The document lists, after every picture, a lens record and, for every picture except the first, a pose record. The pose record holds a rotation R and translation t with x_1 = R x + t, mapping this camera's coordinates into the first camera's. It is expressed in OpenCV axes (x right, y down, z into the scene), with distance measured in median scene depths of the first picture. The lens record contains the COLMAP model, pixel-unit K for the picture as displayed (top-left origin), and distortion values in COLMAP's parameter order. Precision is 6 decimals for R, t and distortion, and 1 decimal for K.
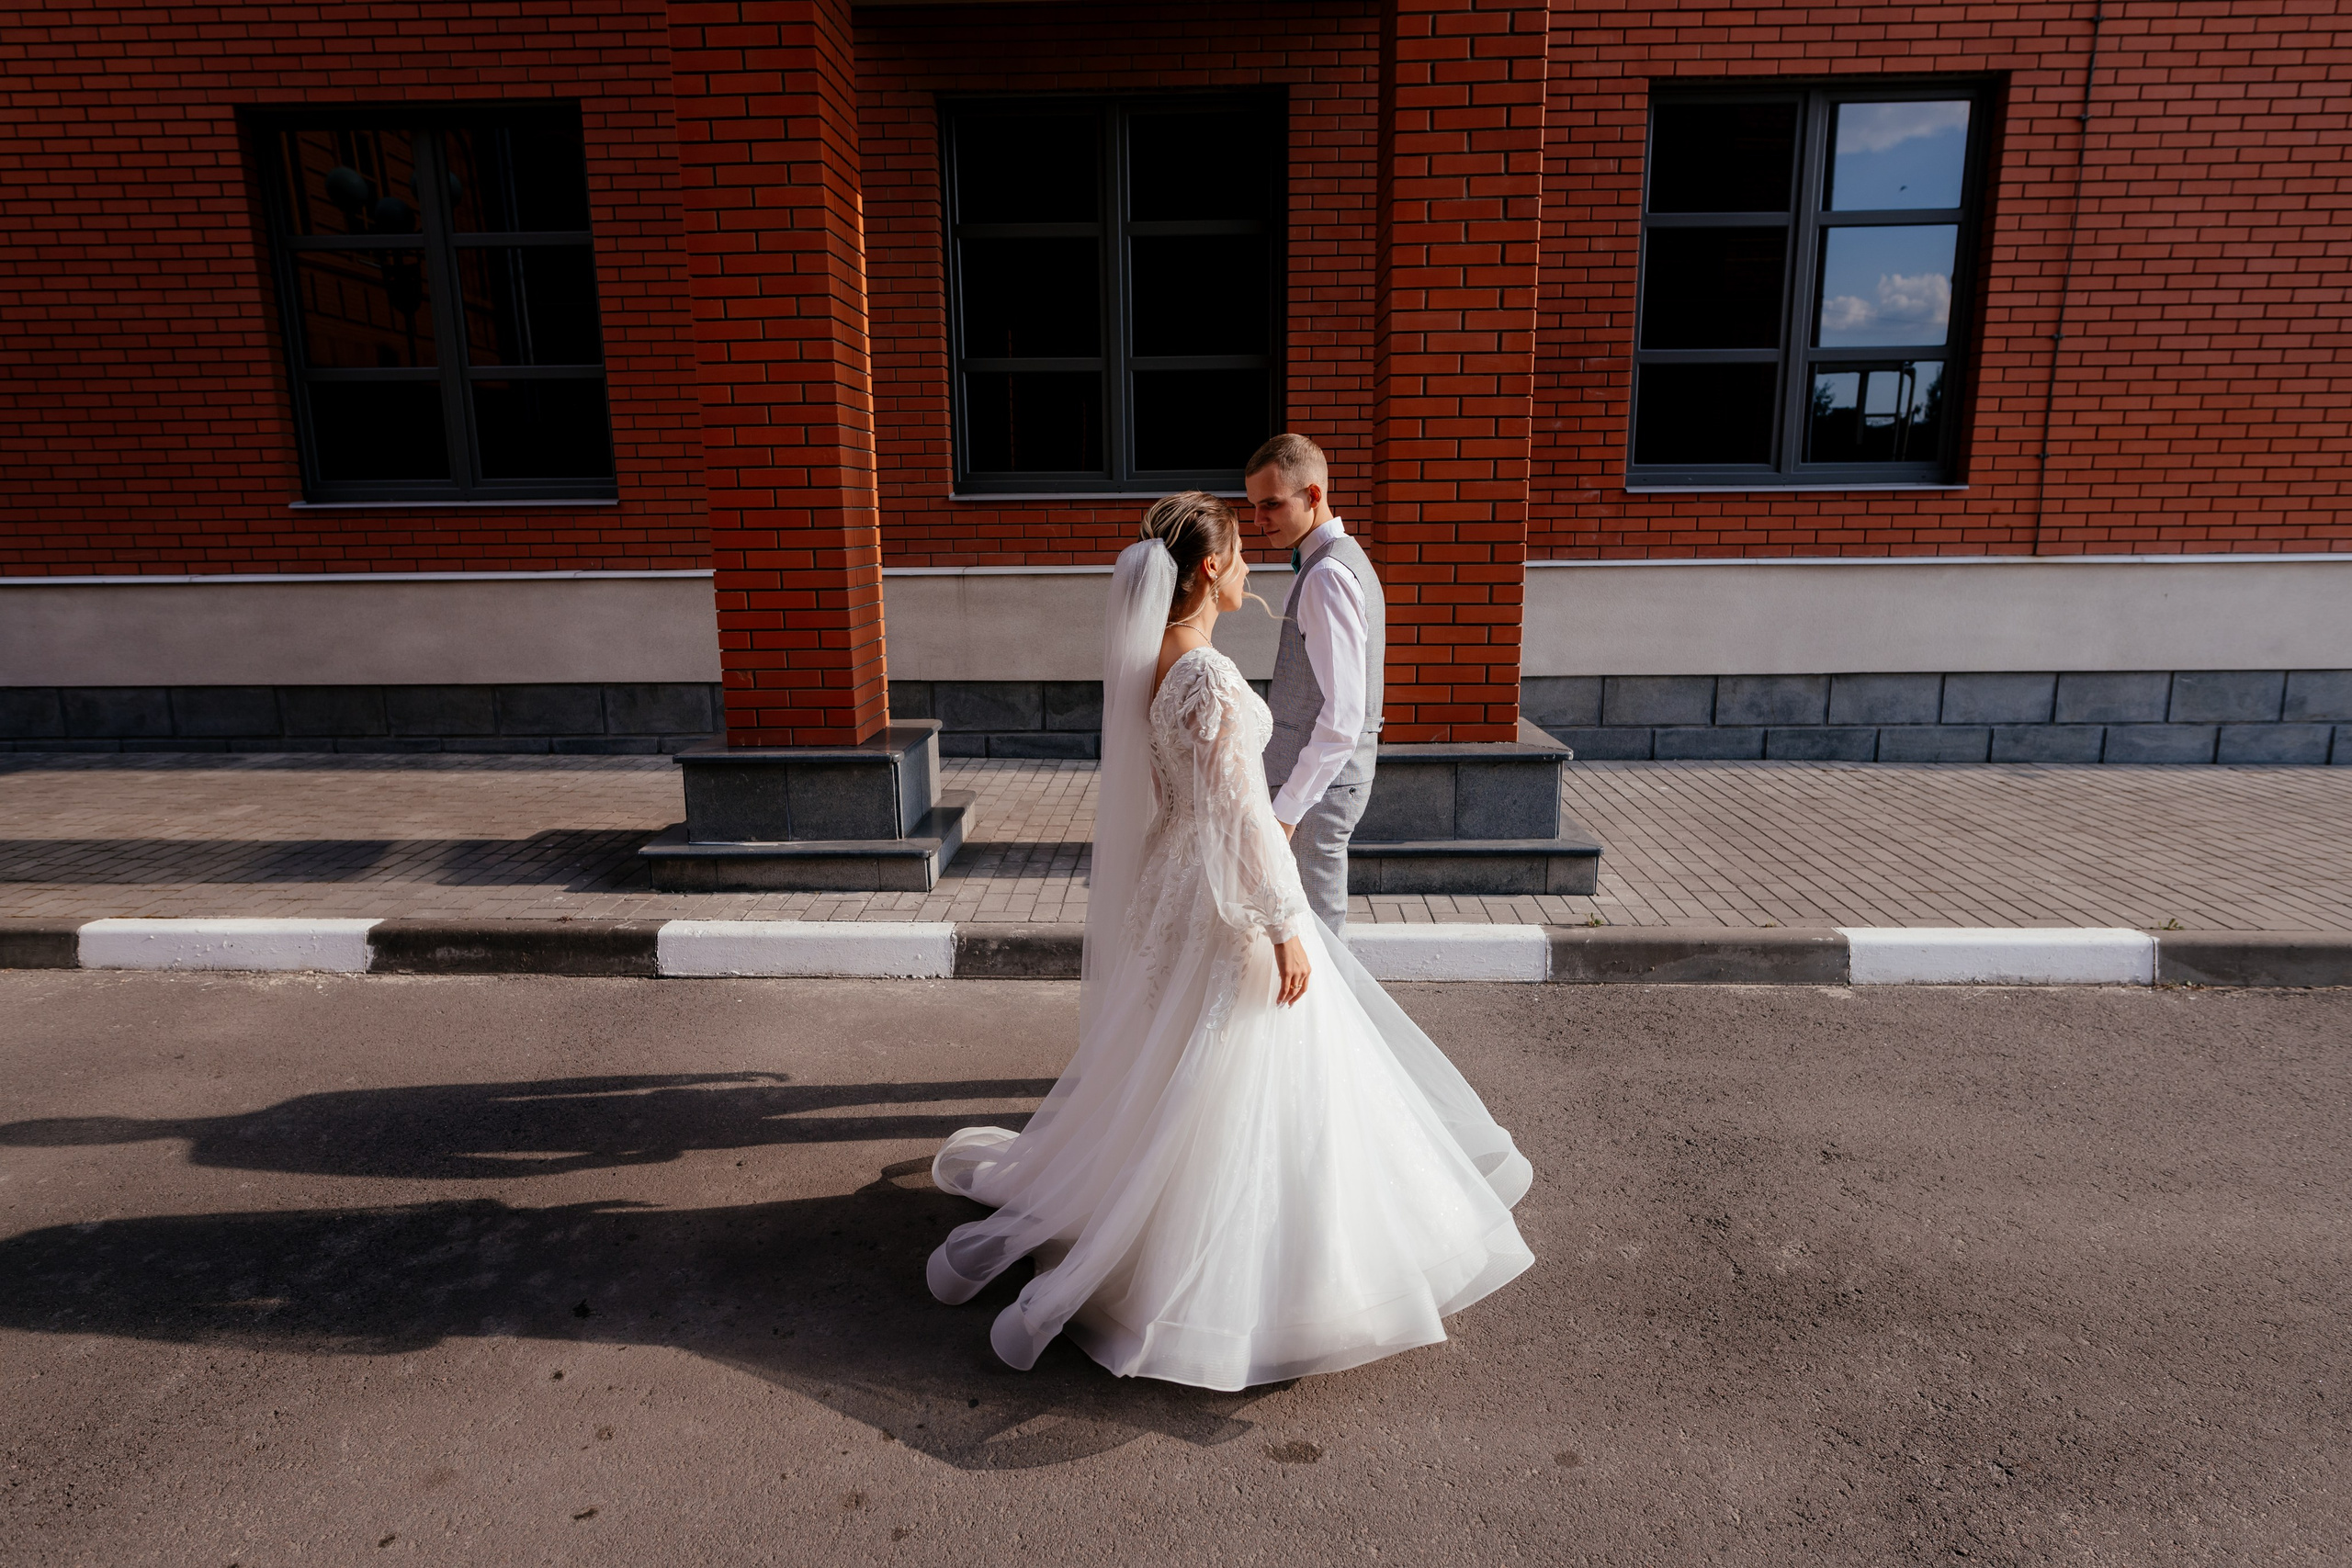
lens RADIAL K [[1342.5, 0, 1176.0], [0, 1342.5, 784.0], [0, 0, 1]] dist [0.007504, -0.000424]
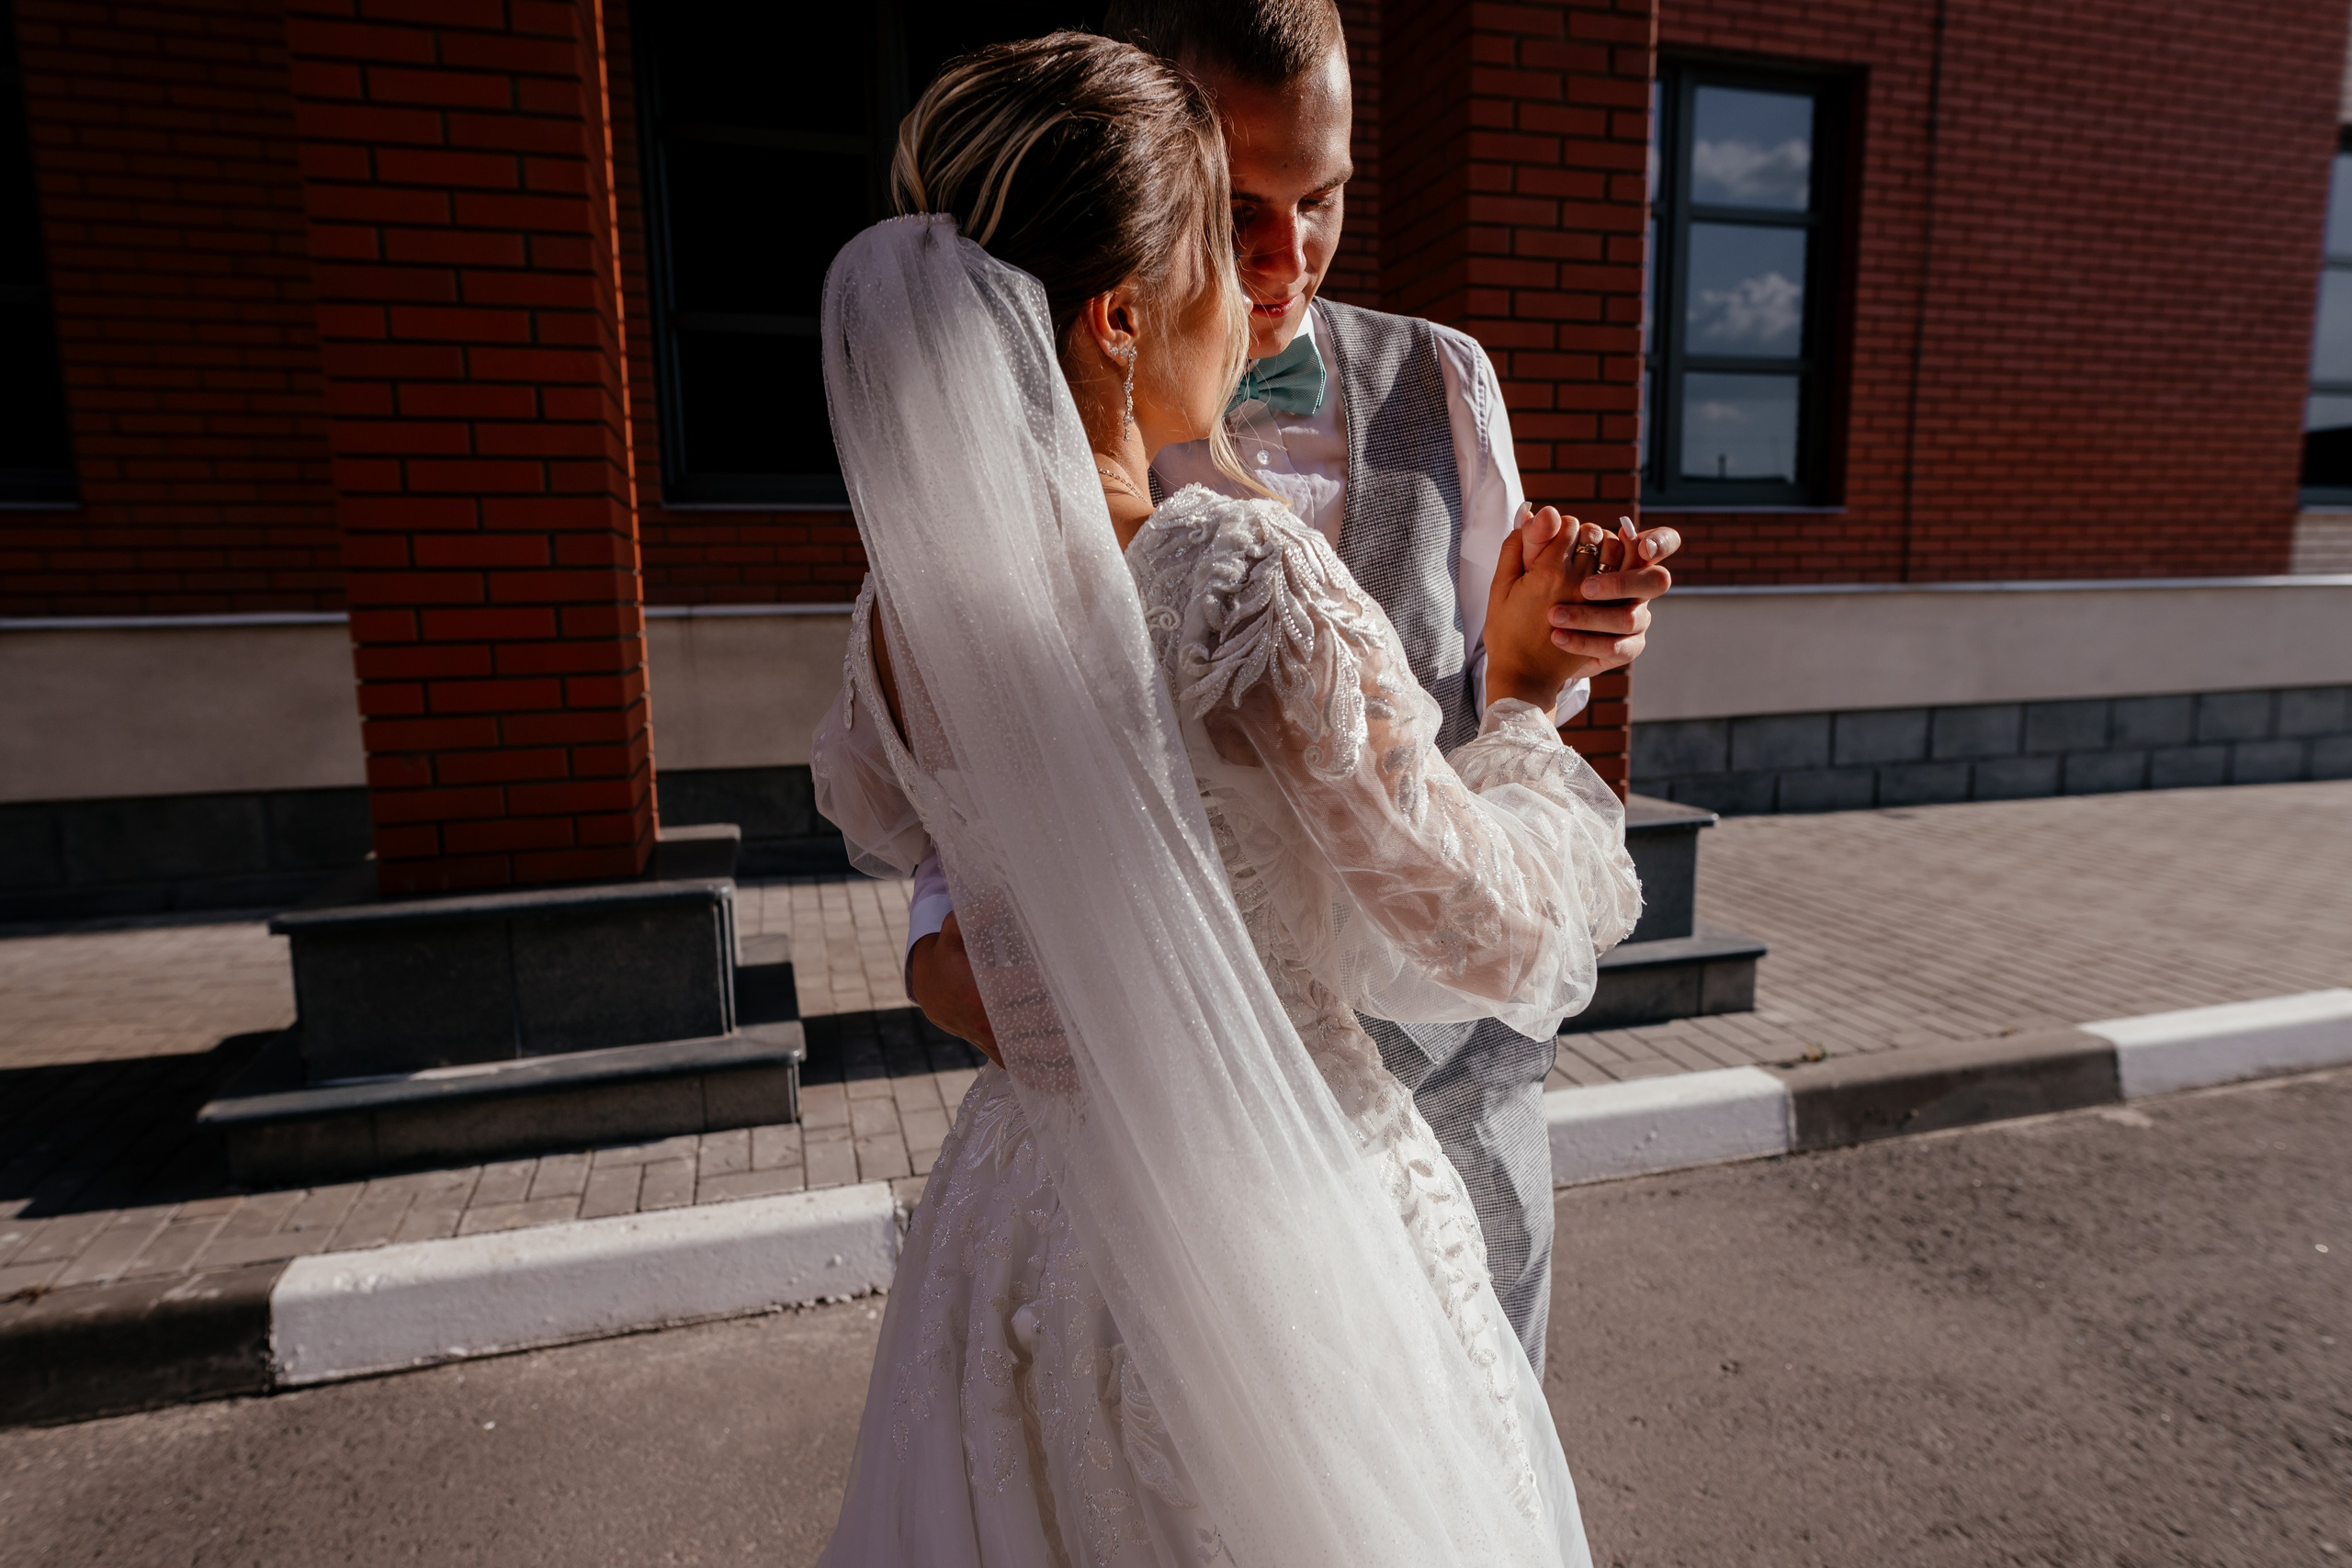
lens RADIAL K [[1342.5, 0, 1176.0], [0, 1342.5, 784.0], [0, 0, 1]] dist [0.007504, -0.000424]
pose [[0.948756, -0.049758, 0.312068, -0.204250], [0.070301, 0.996013, -0.054922, -0.021011], [-0.308091, 0.074046, 0.948471, 0.398301]]
